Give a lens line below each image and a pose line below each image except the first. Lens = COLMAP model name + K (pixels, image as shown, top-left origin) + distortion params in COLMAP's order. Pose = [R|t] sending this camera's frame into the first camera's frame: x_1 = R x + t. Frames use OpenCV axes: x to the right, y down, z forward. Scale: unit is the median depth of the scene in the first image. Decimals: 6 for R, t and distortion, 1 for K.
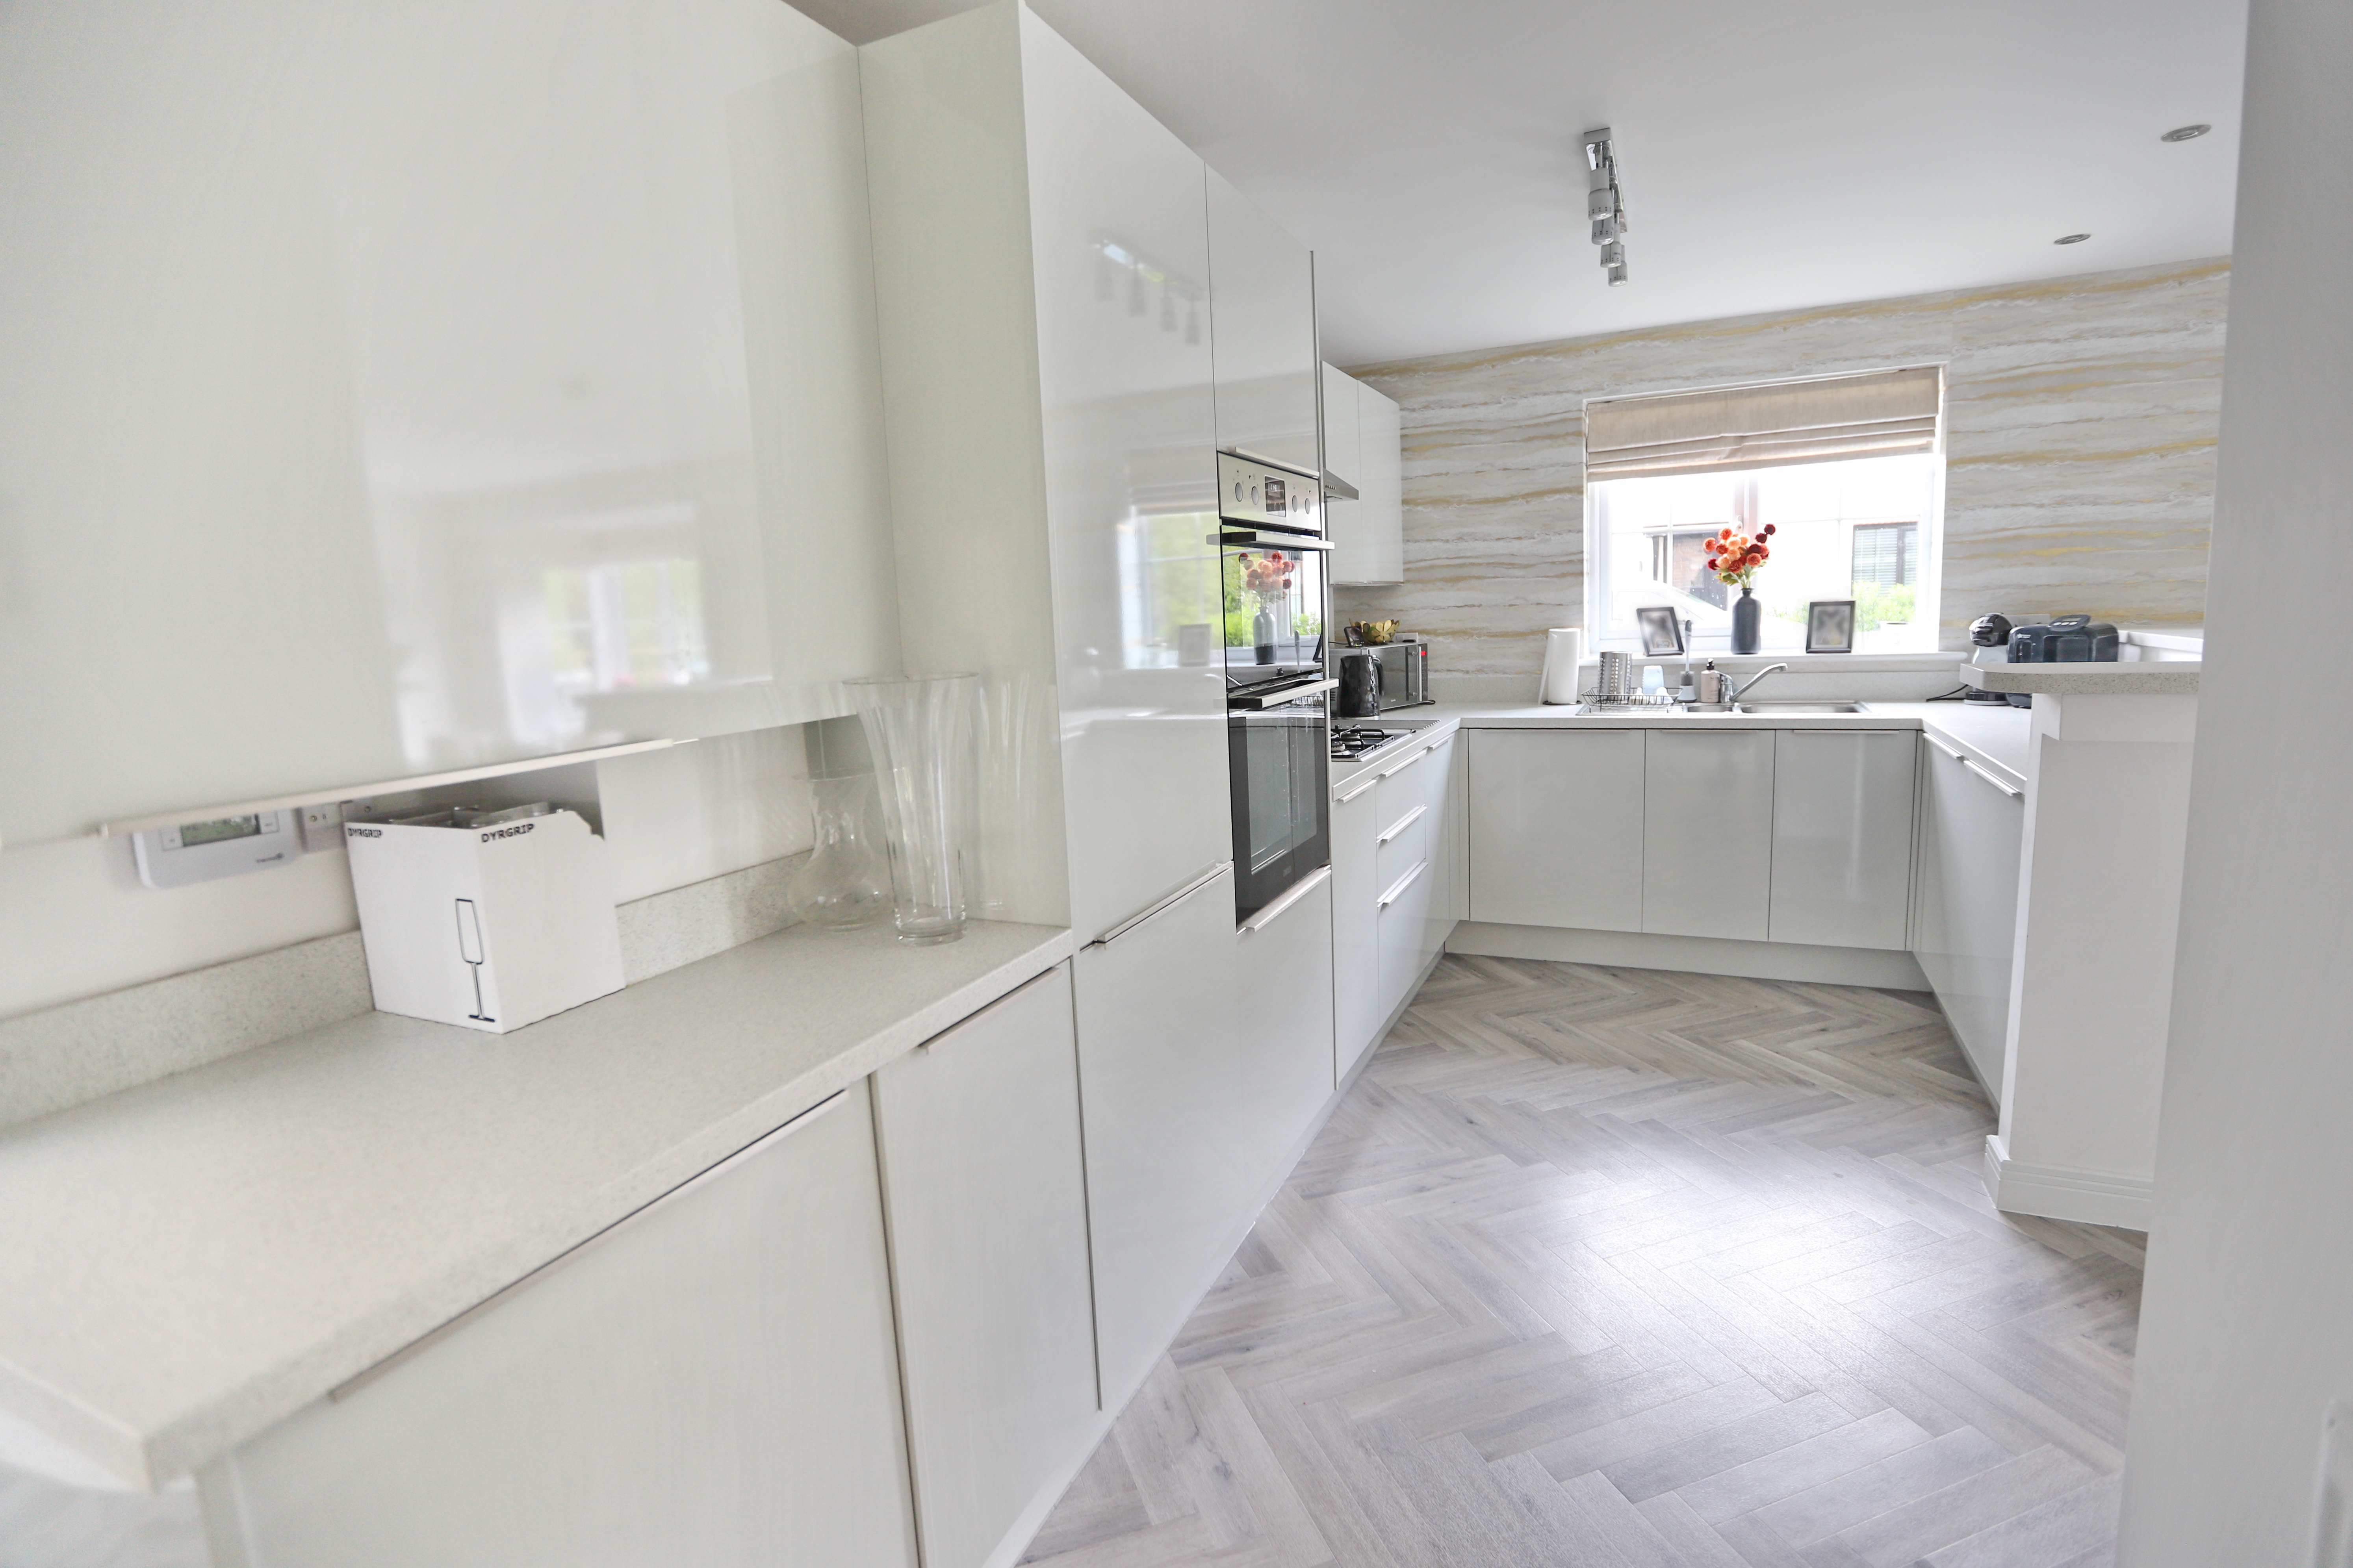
lens RADIAL K [[1149.9, 0, 1176.5], [0, 1149.9, 784.0], [0, 0, 1]] dist [0.002127, 0.001454]
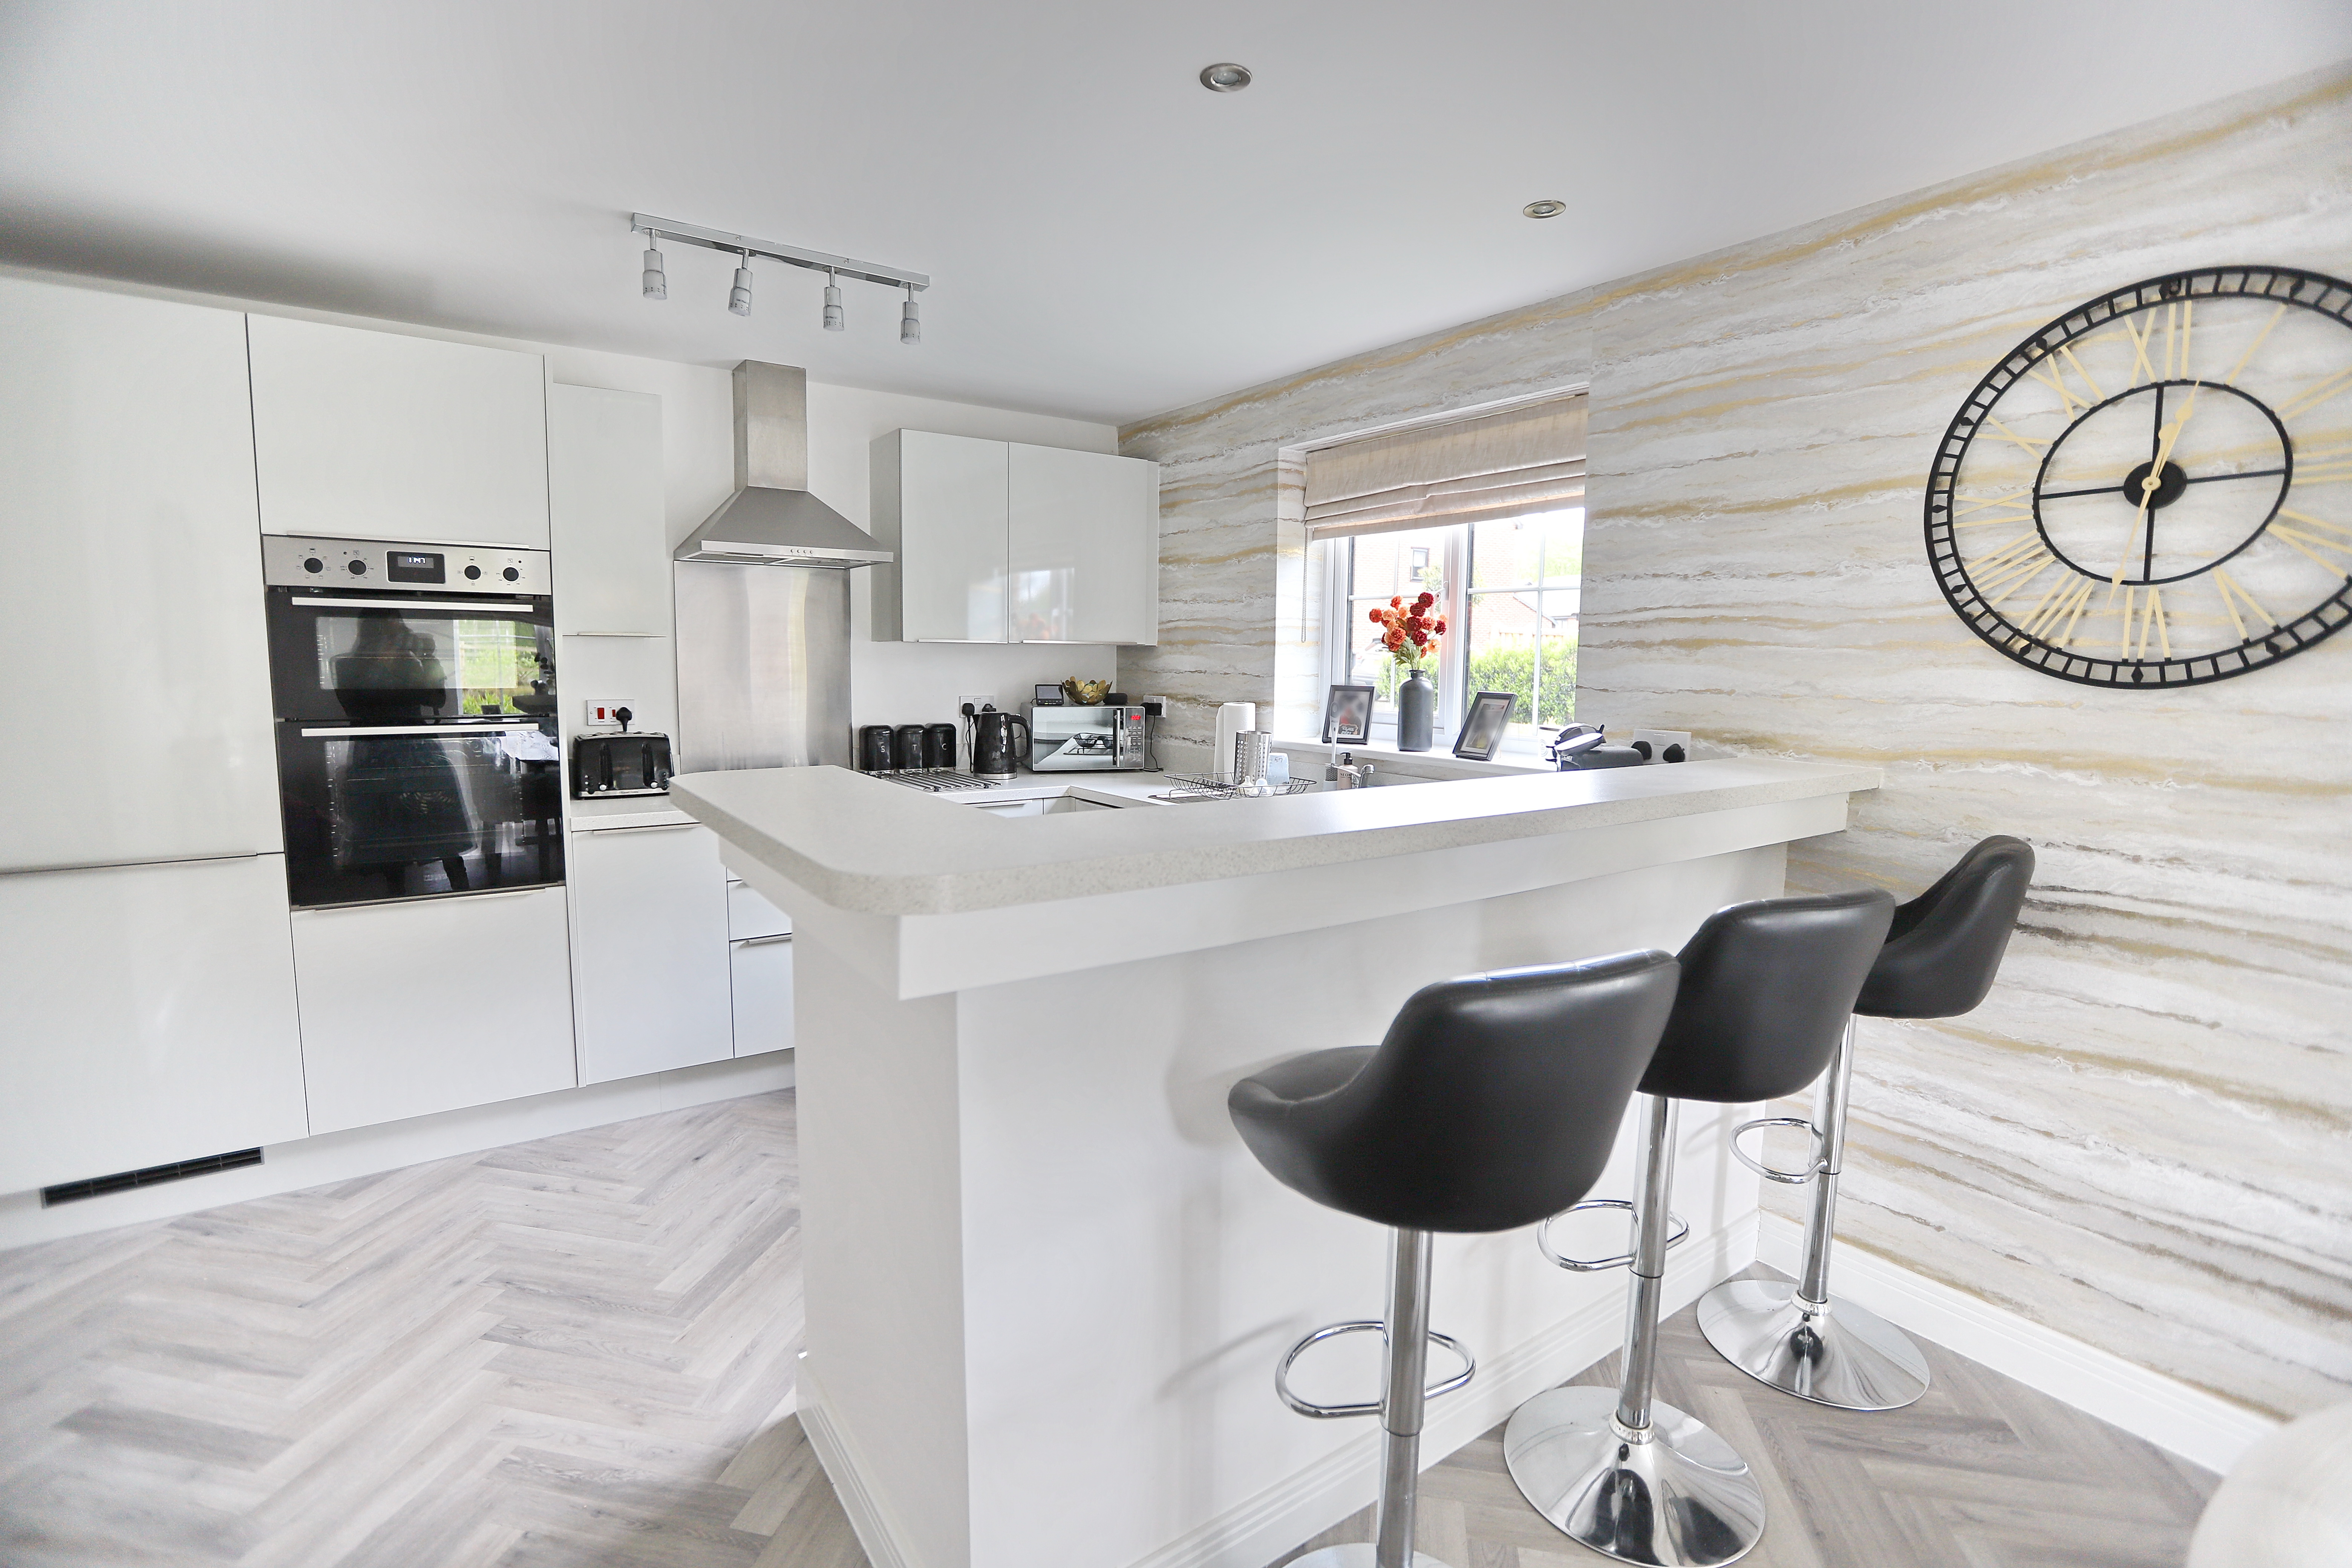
lens RADIAL K [[1104.5, 0, 1142.1], [0, 1104.5, 783.5], [0, 0, 1]] dist [-0.001682, 0.000652]
pose [[0.844919, 0.117718, -0.521780, 0.785691], [-0.135771, 0.990734, 0.003664, -0.070759], [0.517376, 0.067747, 0.853072, 0.249867]]
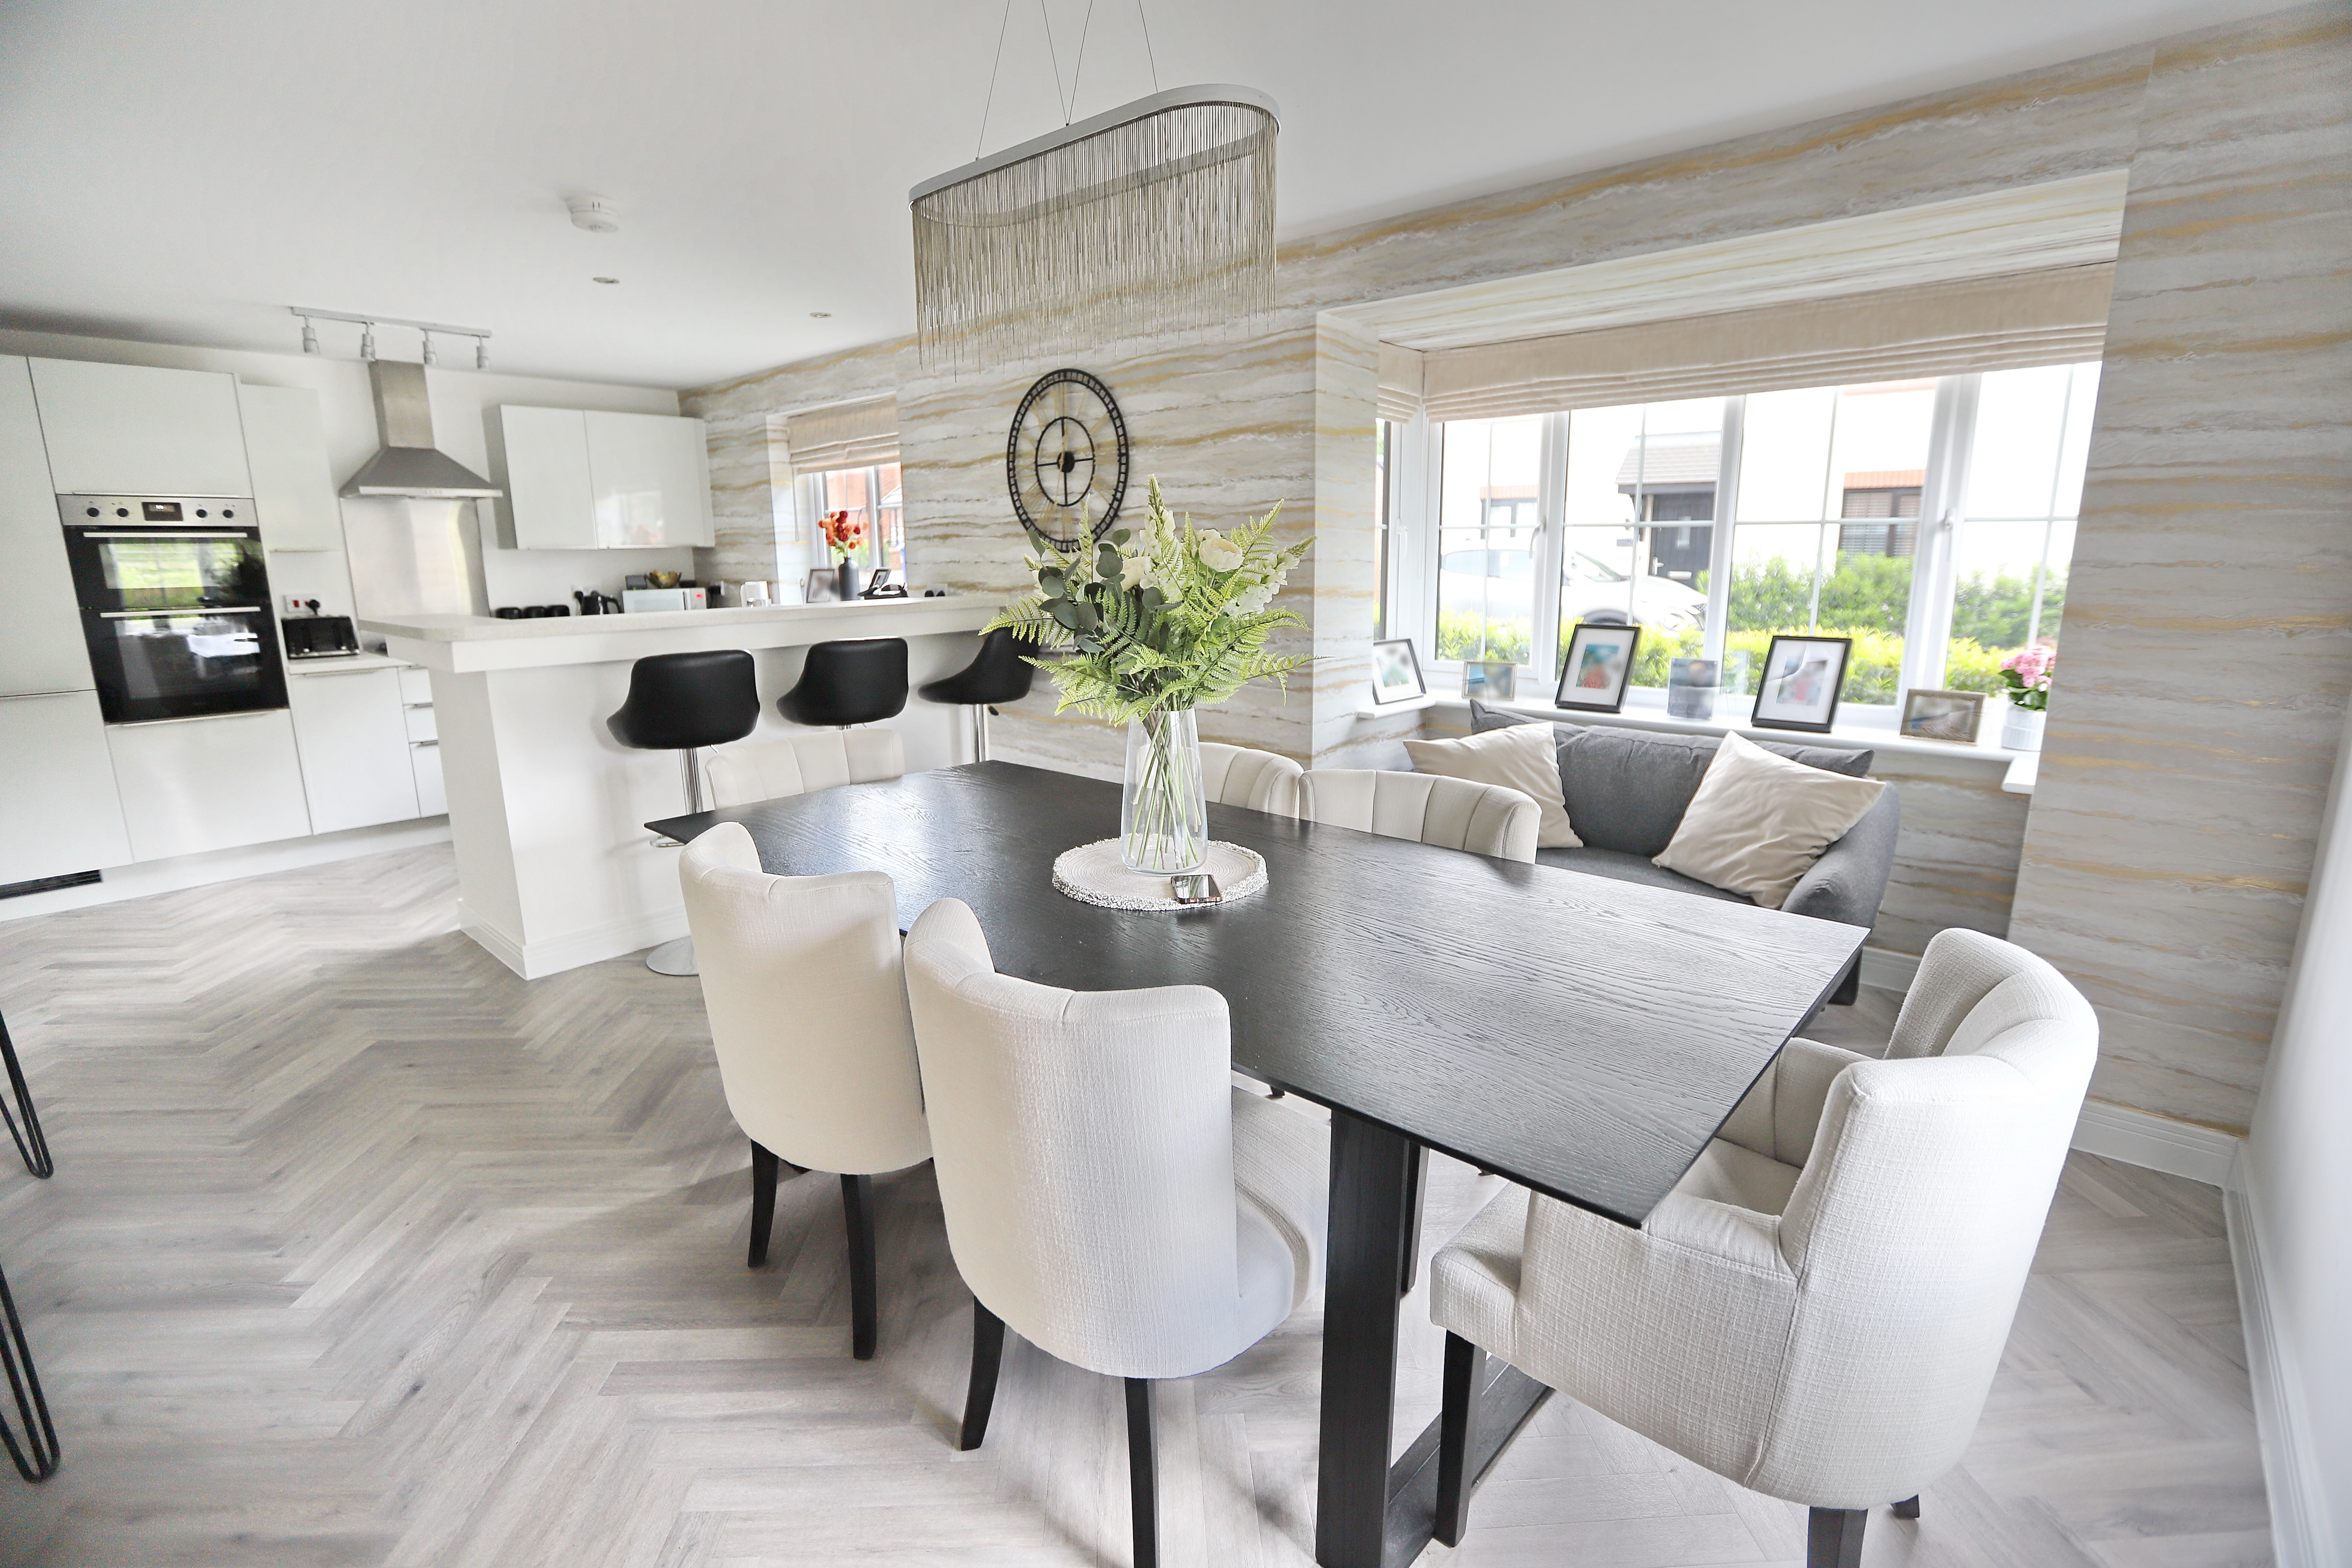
lens RADIAL K [[1104.5, 0, 1142.1], [0, 1104.5, 783.5], [0, 0, 1]] dist [-0.001682, 0.000652]
pose [[0.942841, 0.095563, -0.319246, 1.322270], [-0.077551, 0.994619, 0.068697, -0.022090], [0.324093, -0.040013, 0.945179, -0.134478]]
